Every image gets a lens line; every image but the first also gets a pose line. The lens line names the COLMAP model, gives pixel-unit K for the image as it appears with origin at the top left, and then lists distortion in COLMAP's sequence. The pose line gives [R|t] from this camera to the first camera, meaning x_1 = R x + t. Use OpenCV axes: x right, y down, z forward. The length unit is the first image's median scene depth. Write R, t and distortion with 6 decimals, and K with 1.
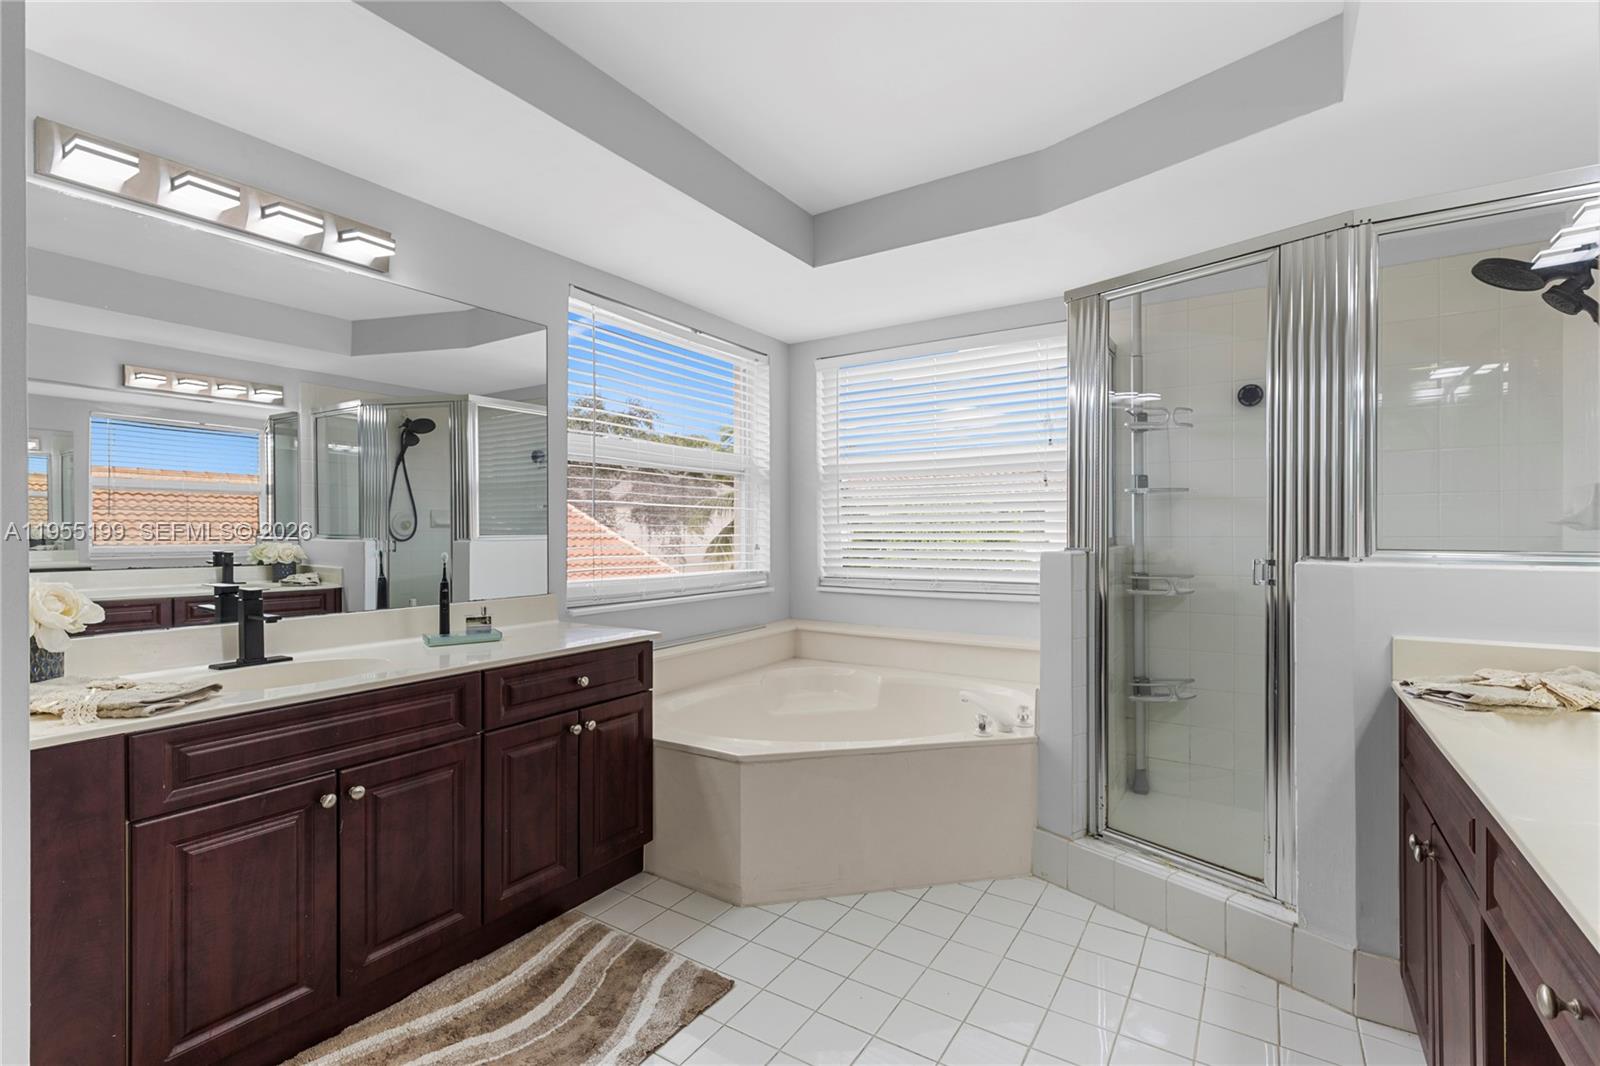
lens RADIAL K [[723.2, 0, 799.7], [0, 723.2, 533.1], [0, 0, 1]] dist [0.004554, -0.000262]
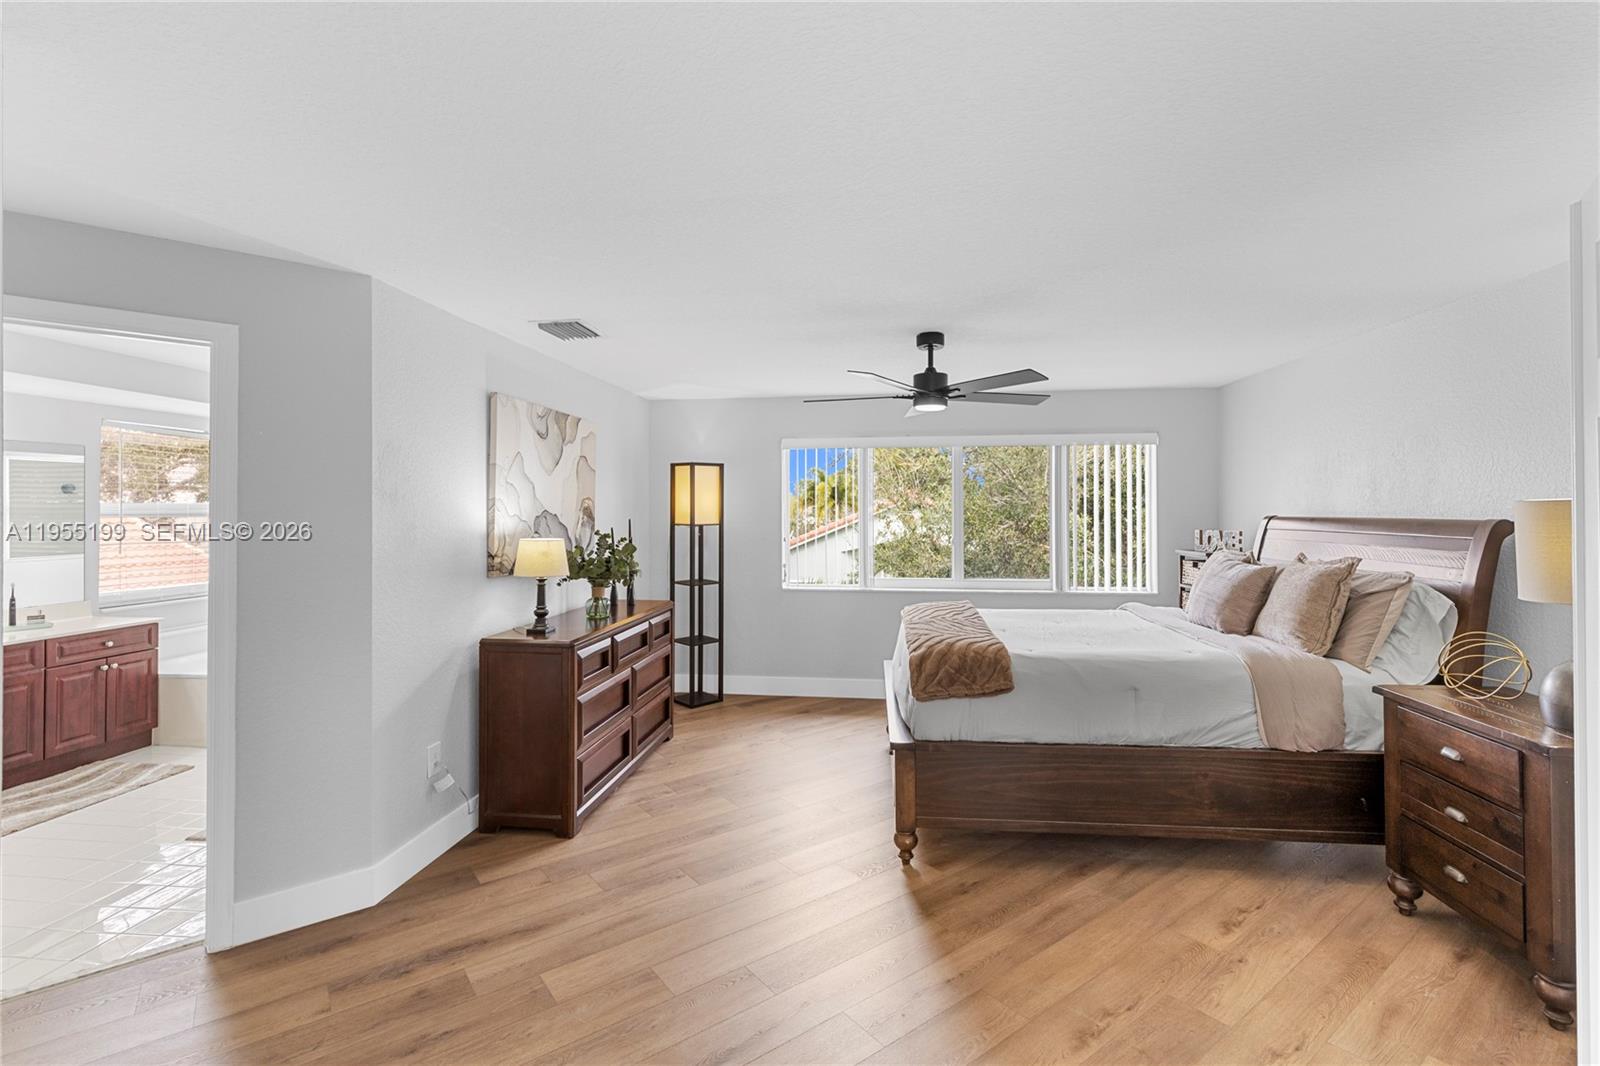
lens RADIAL K [[723.2, 0, 805.4], [0, 723.2, 507.4], [0, 0, 1]] dist [0.004554, -0.000262]
pose [[0.895734, 0.003789, 0.444574, 0.496644], [0.000771, 0.999949, -0.010075, -0.141782], [-0.444590, 0.009367, 0.895685, -1.552276]]
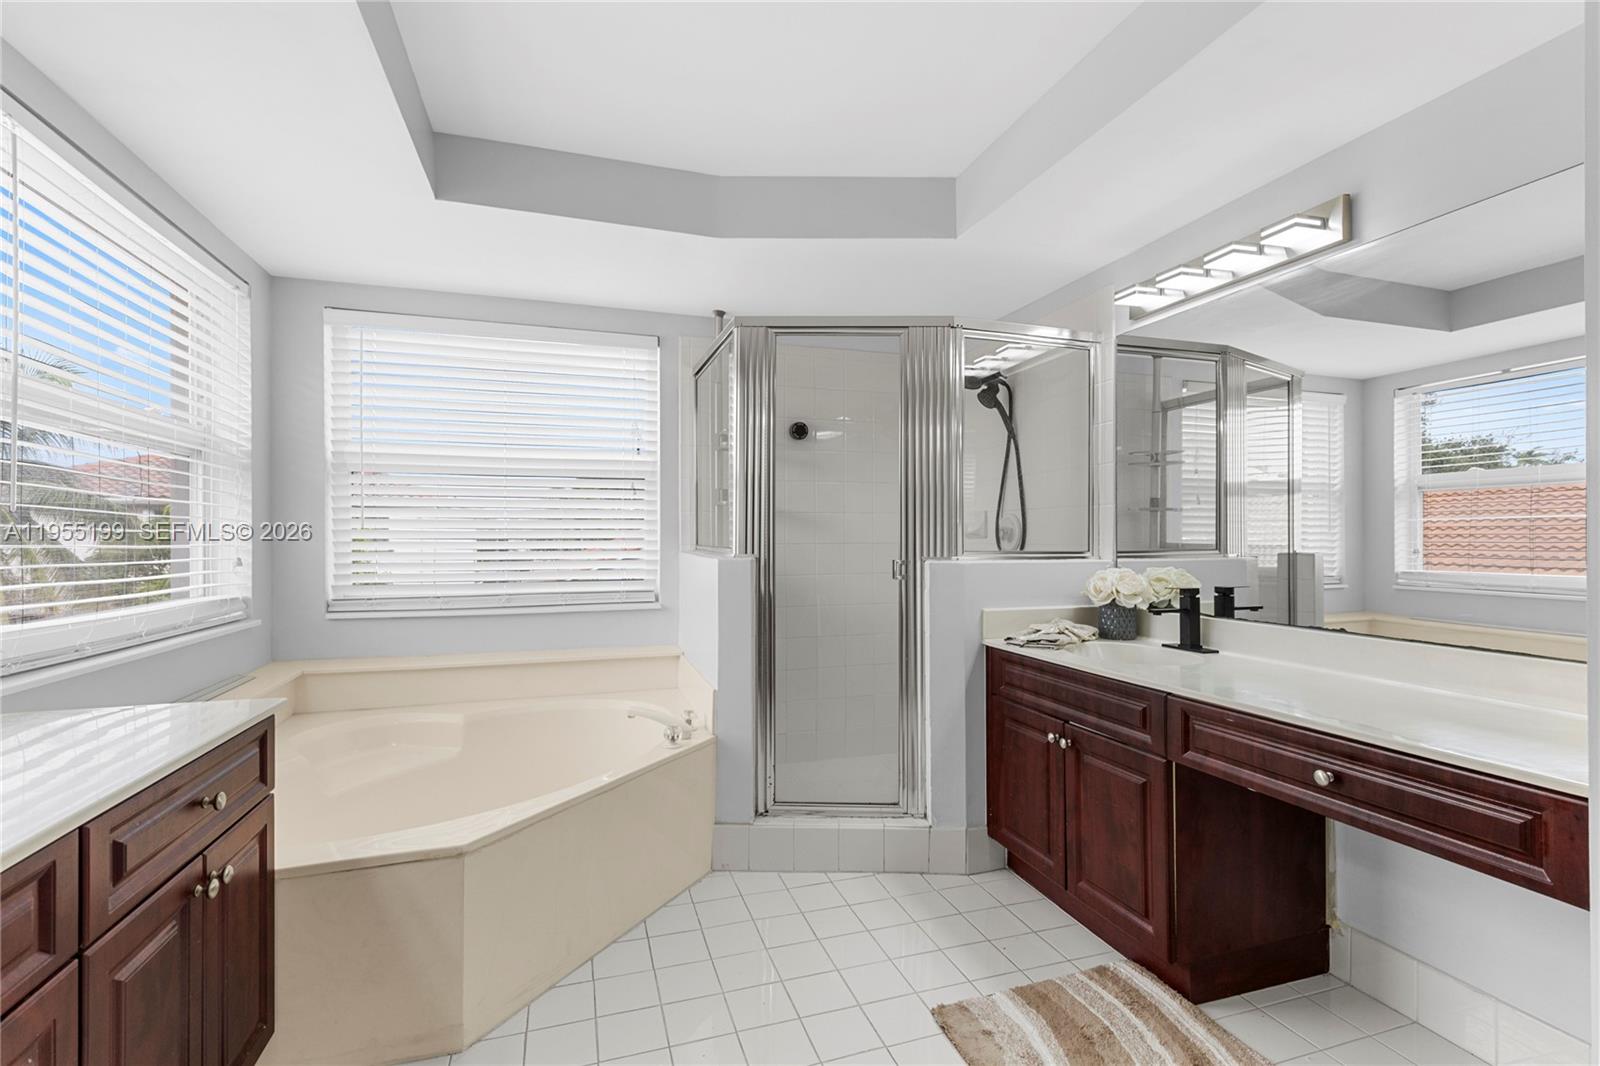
lens RADIAL K [[723.2, 0, 800.6], [0, 723.2, 537.2], [0, 0, 1]] dist [0.004554, -0.000262]
pose [[0.628397, 0.001710, 0.777891, -0.422626], [0.001728, 0.999992, -0.003595, -0.001490], [-0.777891, 0.003603, 0.628390, 0.260847]]
